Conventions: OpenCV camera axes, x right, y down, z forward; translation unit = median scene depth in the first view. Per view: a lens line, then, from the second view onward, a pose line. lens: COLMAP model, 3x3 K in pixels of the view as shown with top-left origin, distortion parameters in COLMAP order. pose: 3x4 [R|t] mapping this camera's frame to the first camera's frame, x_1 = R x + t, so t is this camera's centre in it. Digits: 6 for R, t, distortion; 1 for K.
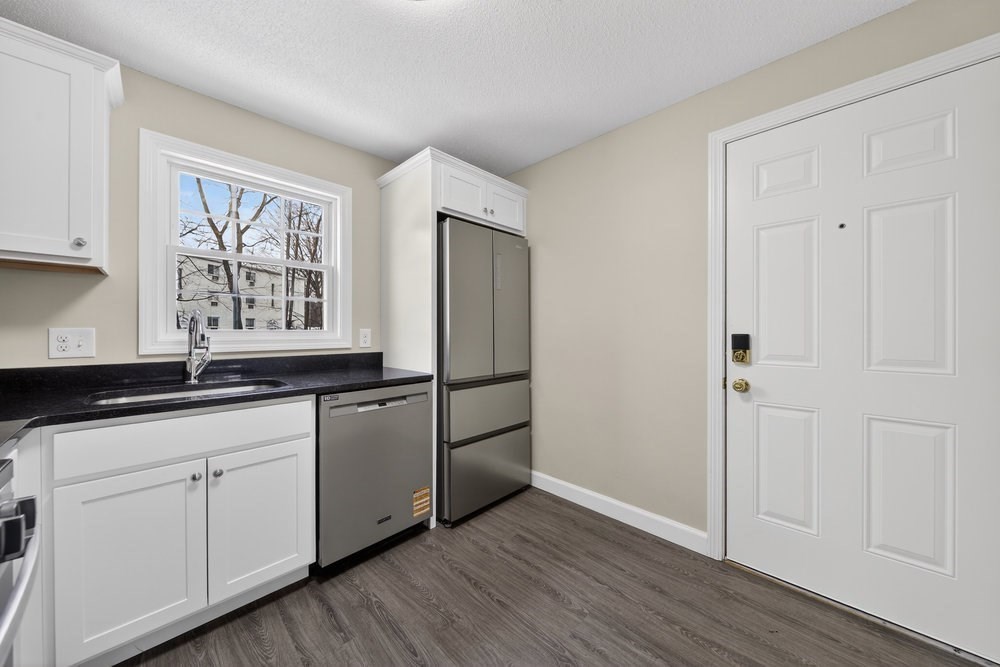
lens RADIAL K [[351.2, 0, 499.1], [0, 351.2, 330.4], [0, 0, 1]] dist [-0.004394, -0.000520]
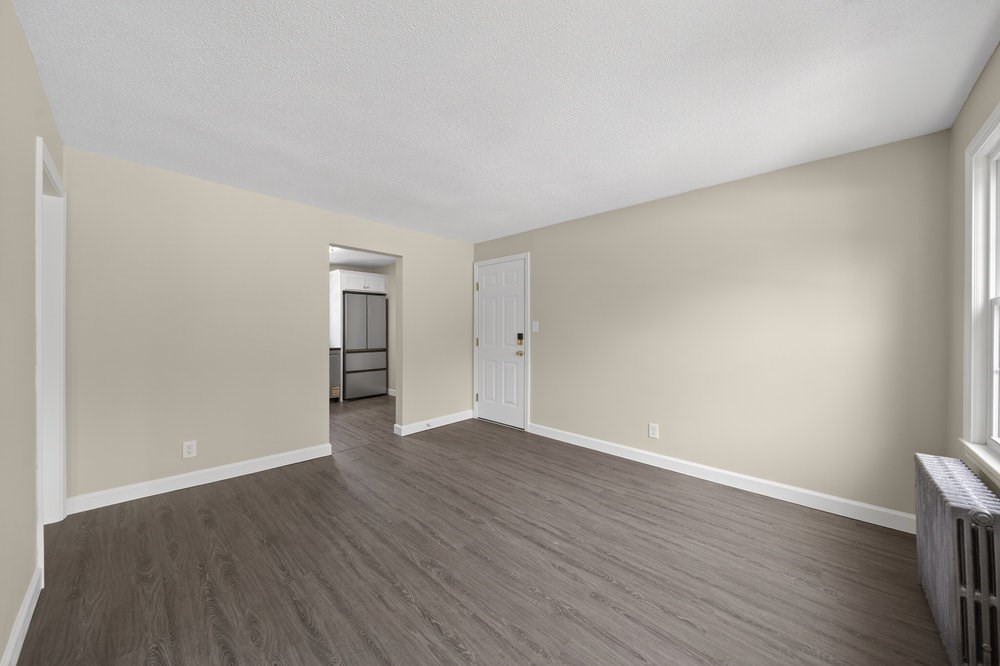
lens RADIAL K [[351.2, 0, 496.4], [0, 351.2, 326.9], [0, 0, 1]] dist [-0.004394, -0.000520]
pose [[0.999969, -0.001675, 0.007692, 2.573102], [0.001698, 0.999994, -0.002945, -0.081354], [-0.007687, 0.002958, 0.999966, -4.563237]]
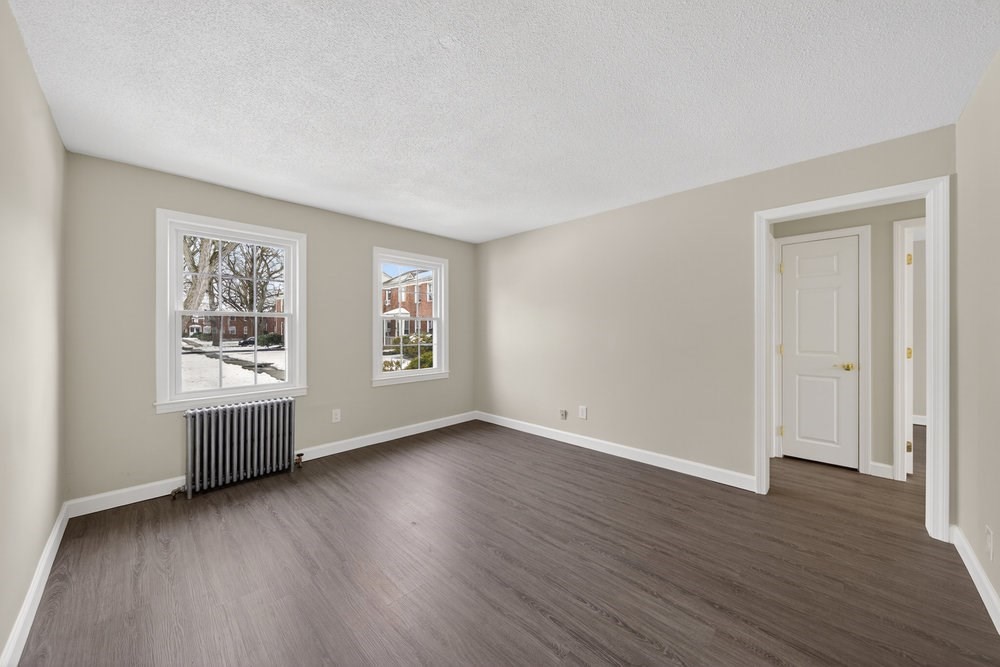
lens RADIAL K [[351.2, 0, 497.6], [0, 351.2, 330.1], [0, 0, 1]] dist [-0.004394, -0.000520]
pose [[-0.999984, -0.005070, 0.002436, 2.363270], [-0.005076, 0.999983, -0.002790, -0.068598], [-0.002421, -0.002802, -0.999993, 0.491730]]
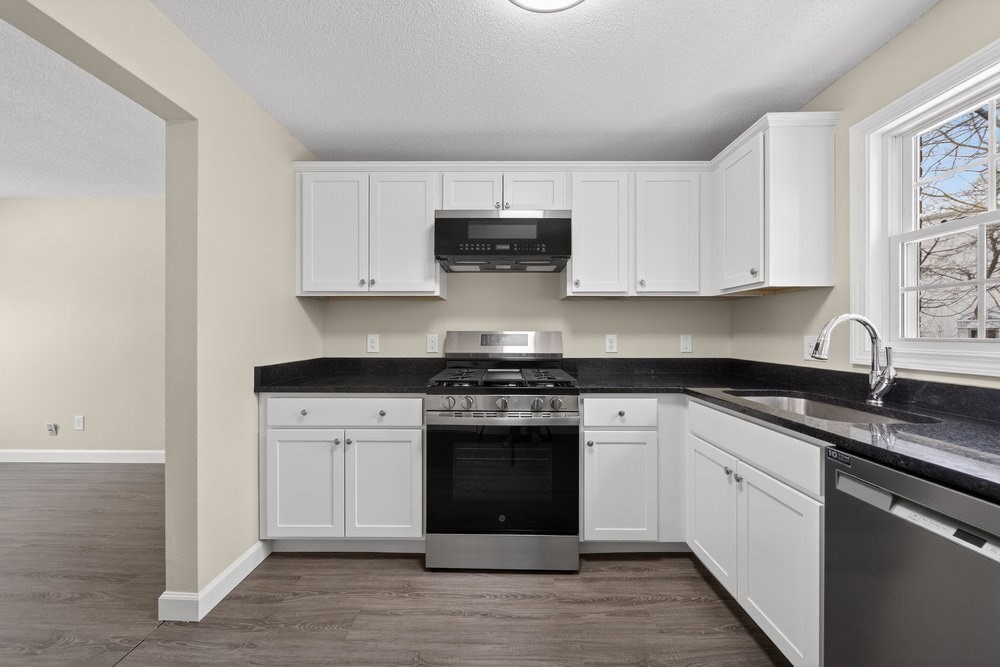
lens RADIAL K [[351.2, 0, 500.0], [0, 351.2, 331.8], [0, 0, 1]] dist [-0.004394, -0.000520]
pose [[-0.722637, -0.004472, -0.691213, 0.645570], [-0.000187, 0.999980, -0.006275, -0.020250], [0.691228, -0.004405, -0.722624, 1.971236]]
